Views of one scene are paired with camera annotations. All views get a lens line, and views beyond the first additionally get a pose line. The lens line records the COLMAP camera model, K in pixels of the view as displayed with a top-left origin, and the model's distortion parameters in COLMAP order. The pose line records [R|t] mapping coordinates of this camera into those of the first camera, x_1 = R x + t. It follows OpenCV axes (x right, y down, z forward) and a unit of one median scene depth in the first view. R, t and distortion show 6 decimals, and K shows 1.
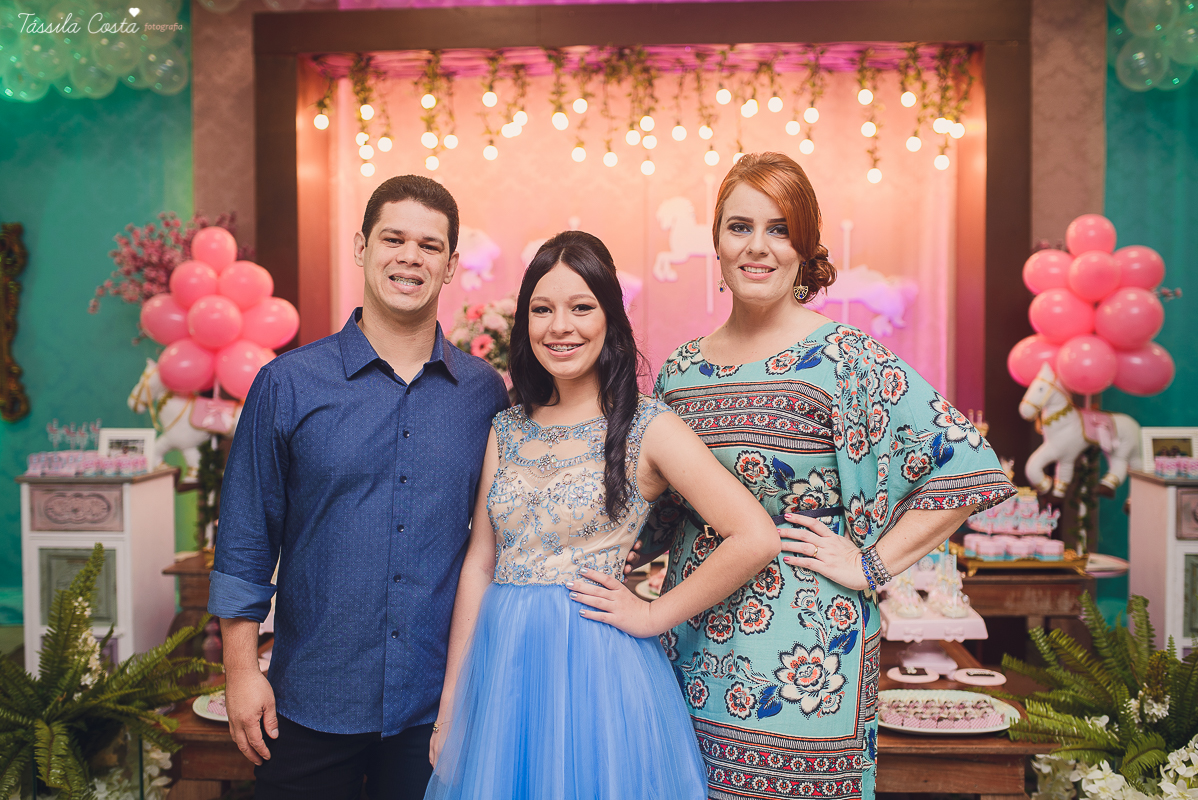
lens RADIAL K [[1163.7, 0, 599.0], [0, 1163.7, 400.0], [0, 0, 1]] dist [-0.064275, 0.090332]
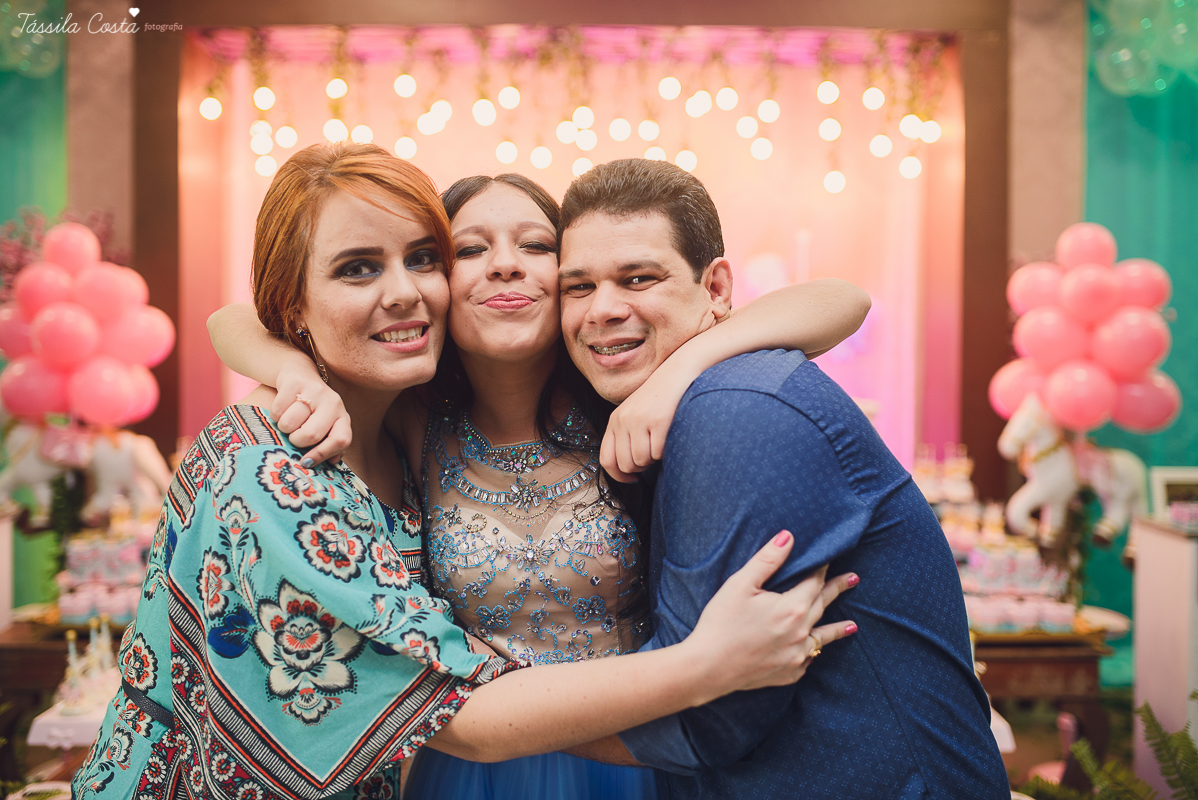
lens RADIAL K [[1152.4, 0, 599.0], [0, 1152.4, 400.0], [0, 0, 1]] dist [-0.069796, 0.092794]
pose [[0.998410, 0.008370, 0.055739, 0.006501], [-0.007536, 0.999857, -0.015161, -0.009217], [-0.055858, 0.014717, 0.998330, 0.128415]]
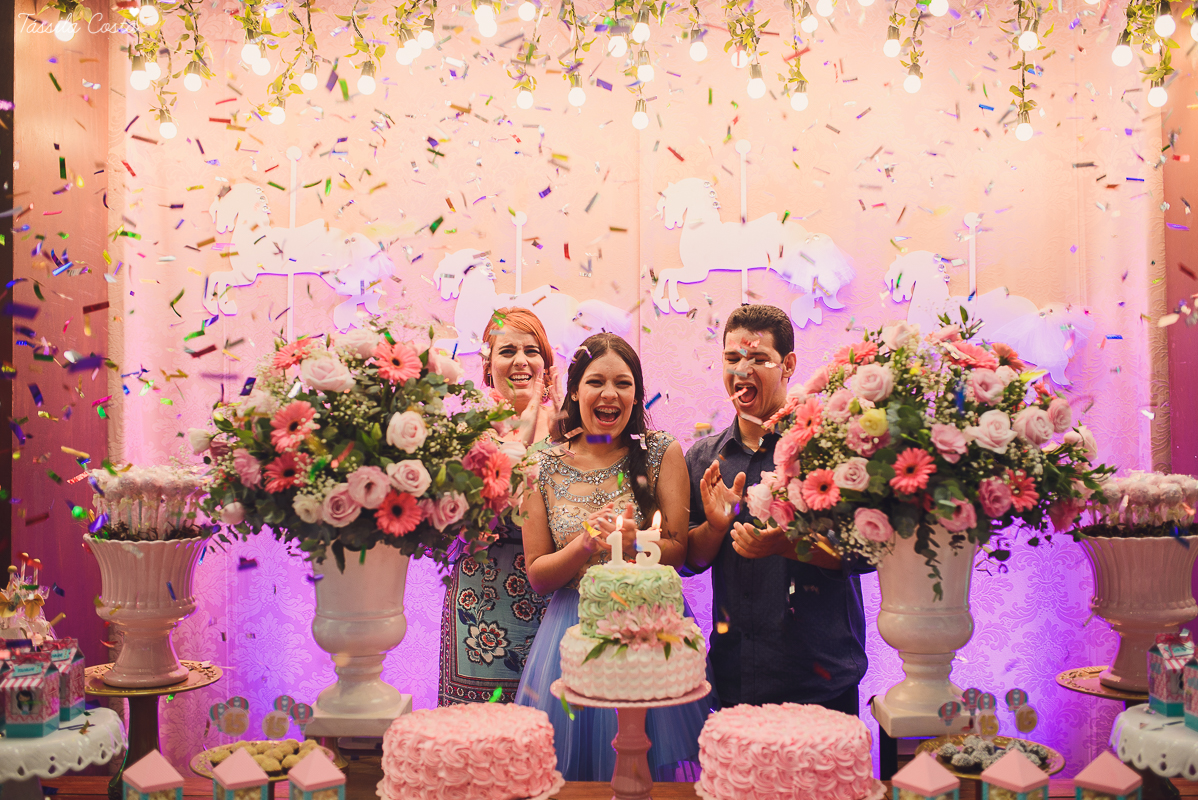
lens RADIAL K [[1163.7, 0, 599.0], [0, 1163.7, 400.0], [0, 0, 1]] dist [-0.064275, 0.090332]
pose [[0.999738, -0.007594, 0.021613, 0.007102], [0.009008, 0.997774, -0.066080, -0.021171], [-0.021063, 0.066258, 0.997580, 0.451817]]
